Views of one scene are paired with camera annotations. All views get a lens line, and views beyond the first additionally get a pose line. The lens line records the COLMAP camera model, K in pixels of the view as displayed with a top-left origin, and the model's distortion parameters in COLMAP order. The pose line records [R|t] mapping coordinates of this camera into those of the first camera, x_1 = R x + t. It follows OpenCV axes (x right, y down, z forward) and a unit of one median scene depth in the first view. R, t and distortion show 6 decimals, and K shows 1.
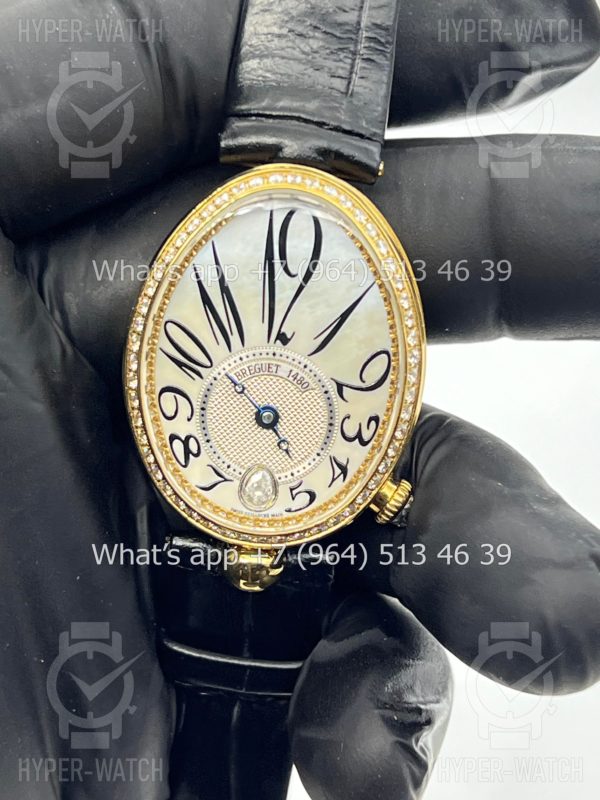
lens RADIAL K [[1830.6, 0, 302.1], [0, 1830.6, 403.5], [0, 0, 1]] dist [0.051103, 0.000000]
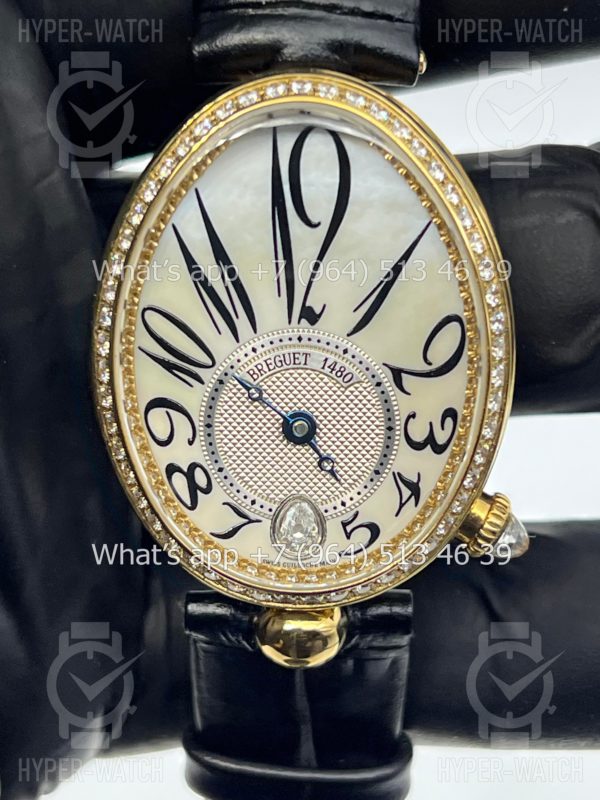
lens RADIAL K [[1830.6, 0, 294.2], [0, 1830.6, 397.5], [0, 0, 1]] dist [0.051103, 0.000000]
pose [[0.994046, -0.106282, -0.024005, -0.002849], [0.106706, 0.994143, 0.017111, -0.016636], [0.022045, -0.019571, 0.999565, 0.291392]]
